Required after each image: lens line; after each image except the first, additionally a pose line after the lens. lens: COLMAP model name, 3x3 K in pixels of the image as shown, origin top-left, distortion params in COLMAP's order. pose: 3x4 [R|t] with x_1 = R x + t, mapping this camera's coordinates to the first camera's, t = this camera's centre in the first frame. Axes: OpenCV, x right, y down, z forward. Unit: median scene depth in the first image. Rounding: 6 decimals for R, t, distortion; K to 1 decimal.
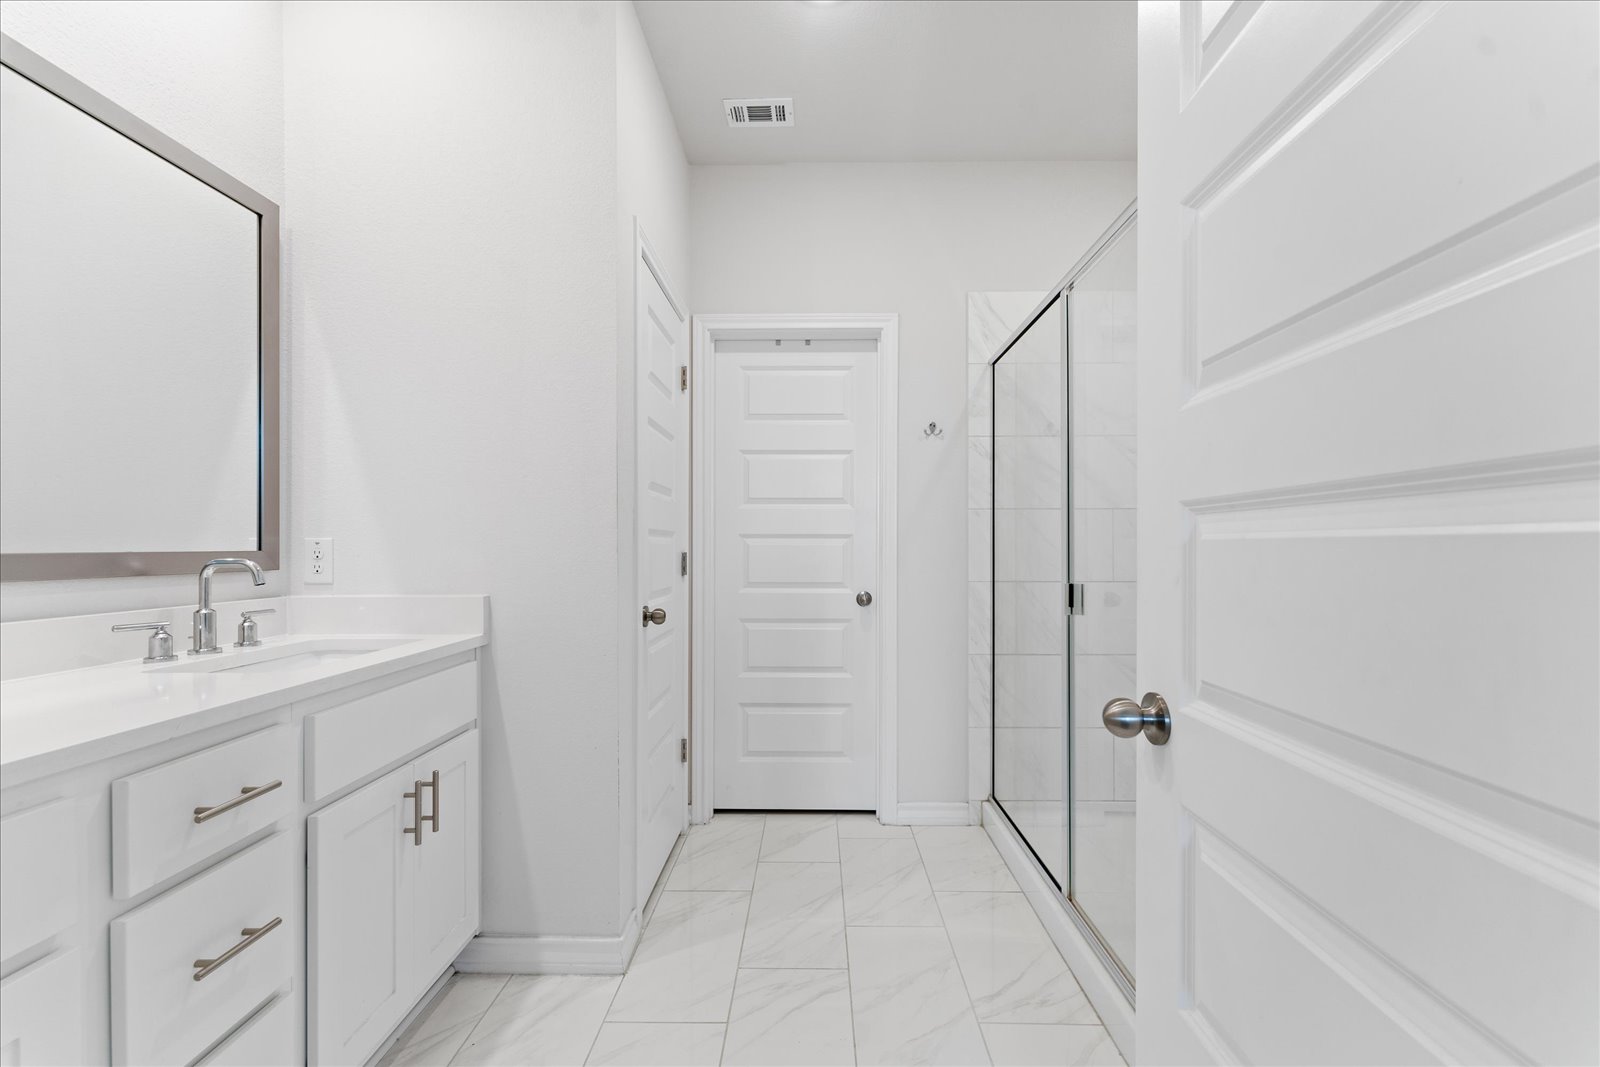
lens RADIAL K [[646.0, 0, 810.0], [0, 646.0, 540.0], [0, 0, 1]] dist [0.000037, -0.001059]
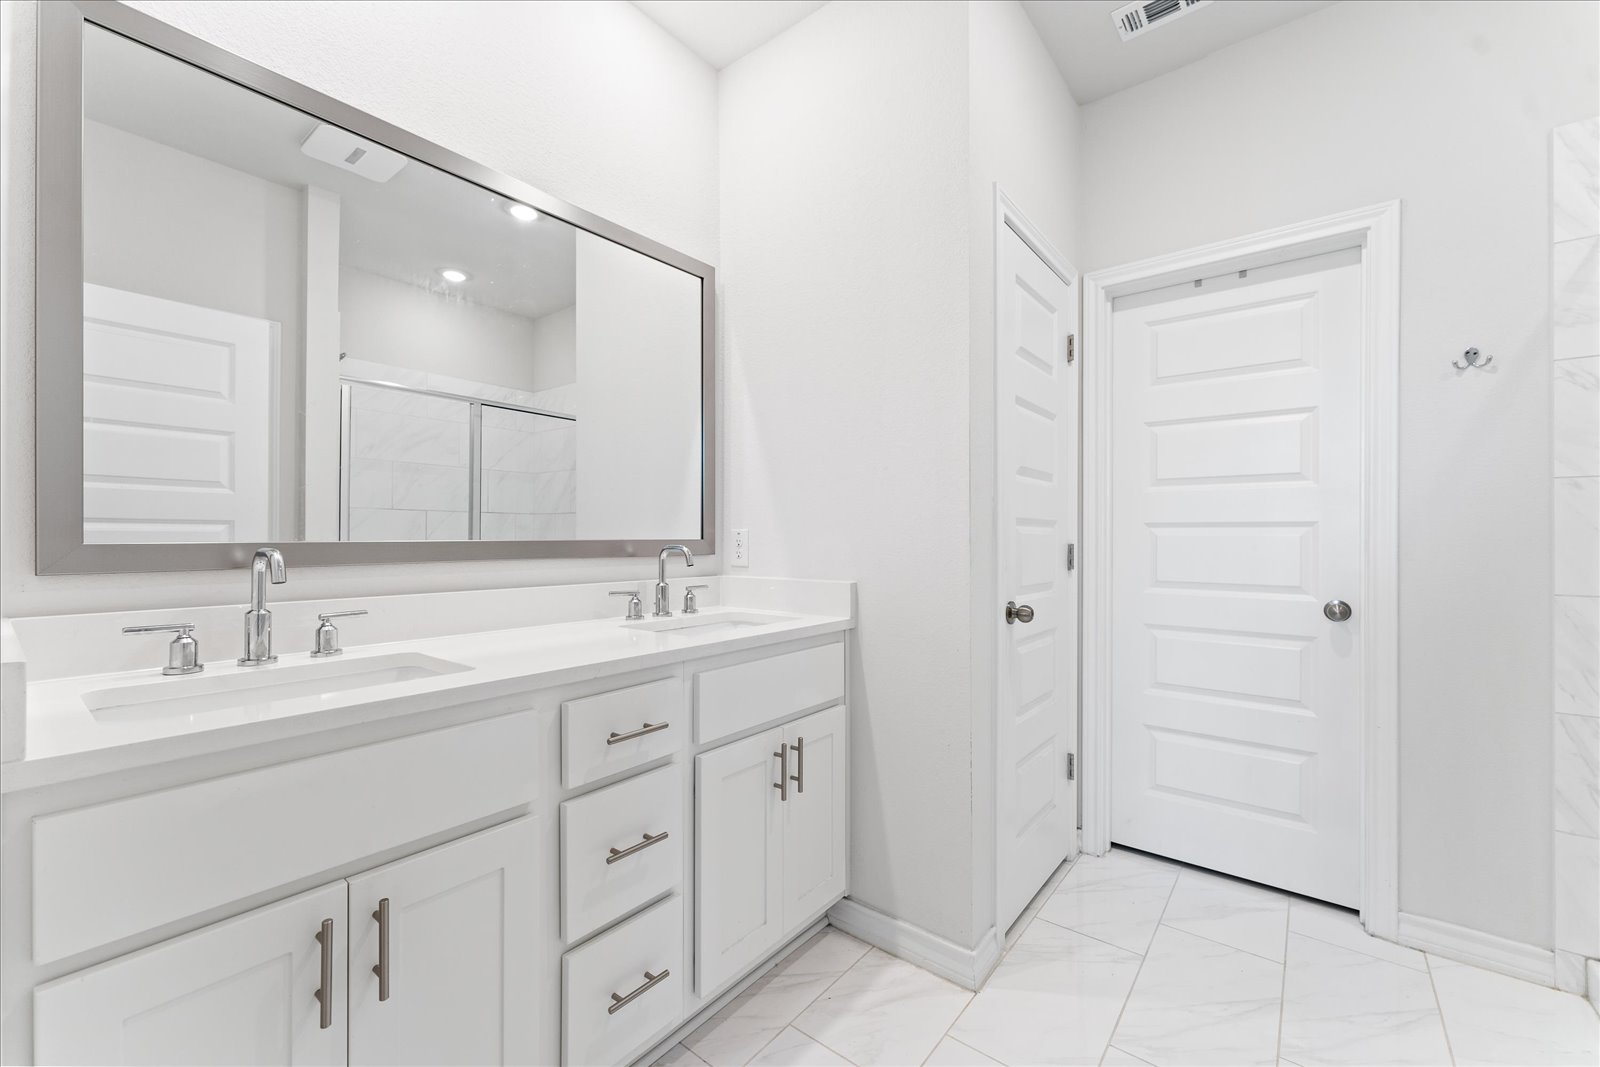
lens RADIAL K [[646.0, 0, 796.6], [0, 646.0, 532.9], [0, 0, 1]] dist [0.000037, -0.001059]
pose [[0.786836, -0.002240, -0.617158, 0.074419], [0.003144, 0.999995, 0.000379, 0.003095], [0.617154, -0.002238, 0.786839, 0.086891]]
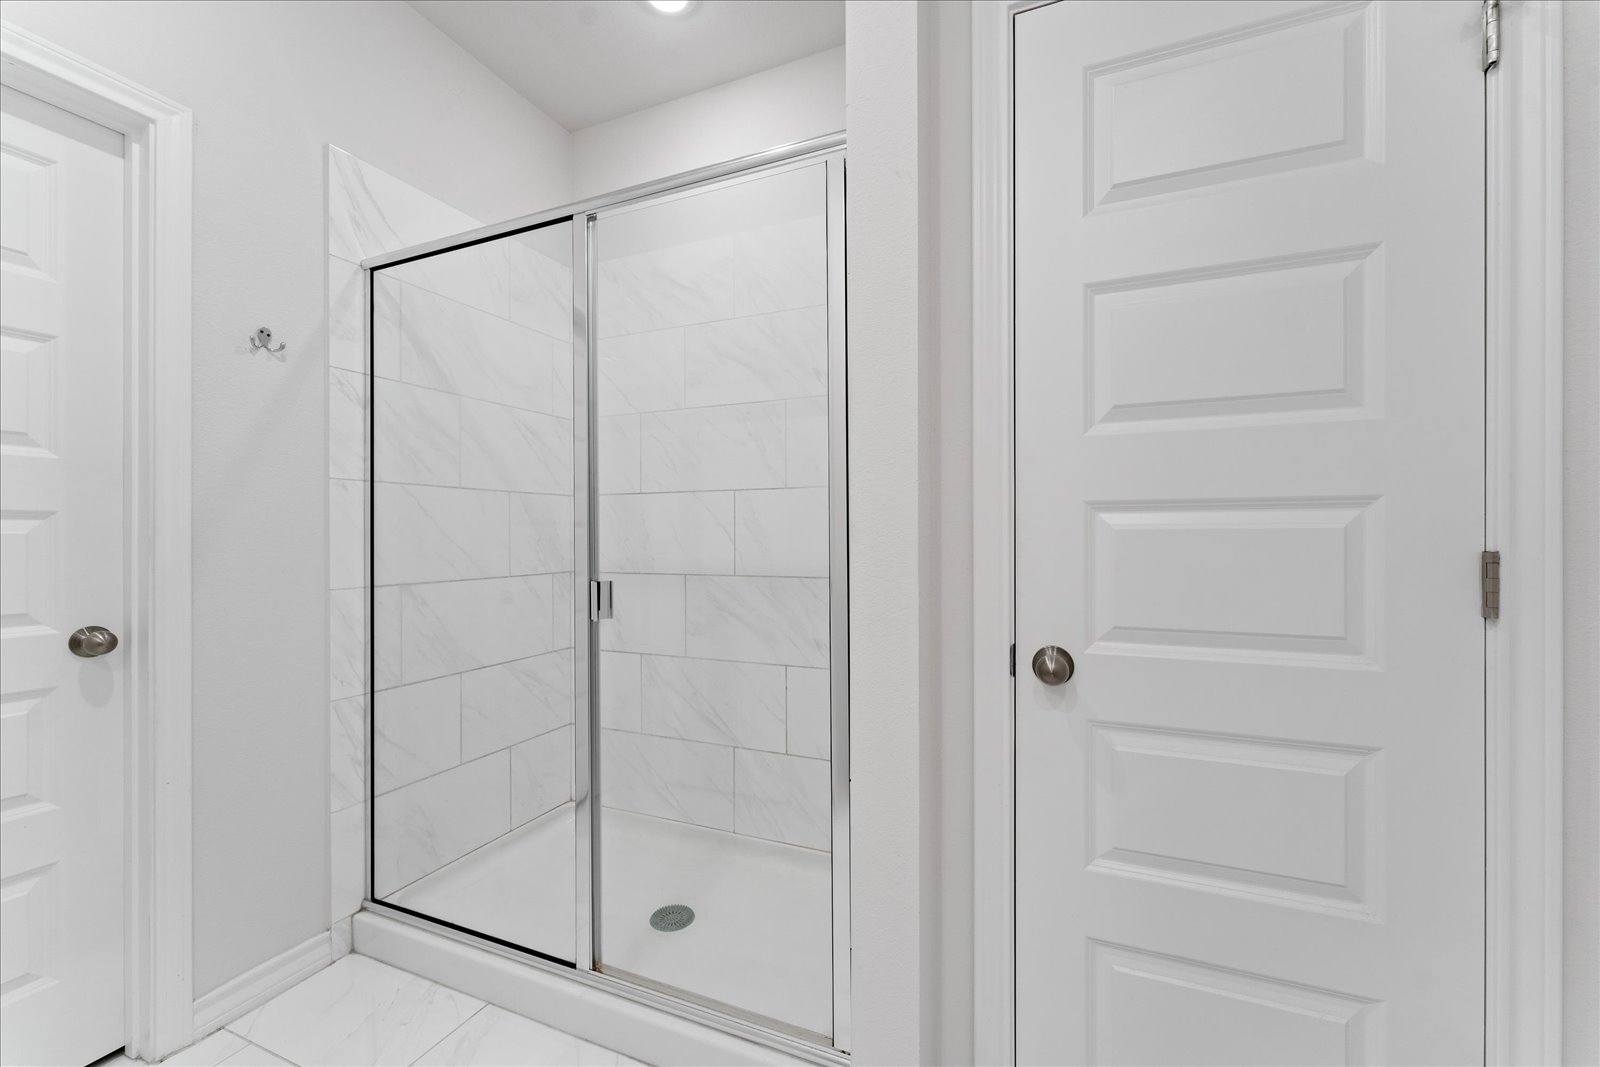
lens RADIAL K [[646.0, 0, 813.3], [0, 646.0, 532.2], [0, 0, 1]] dist [0.000037, -0.001059]
pose [[0.364496, 0.001578, 0.931203, -0.246863], [-0.011905, 0.999925, 0.002965, -0.001937], [-0.931129, -0.012167, 0.364488, 0.419073]]
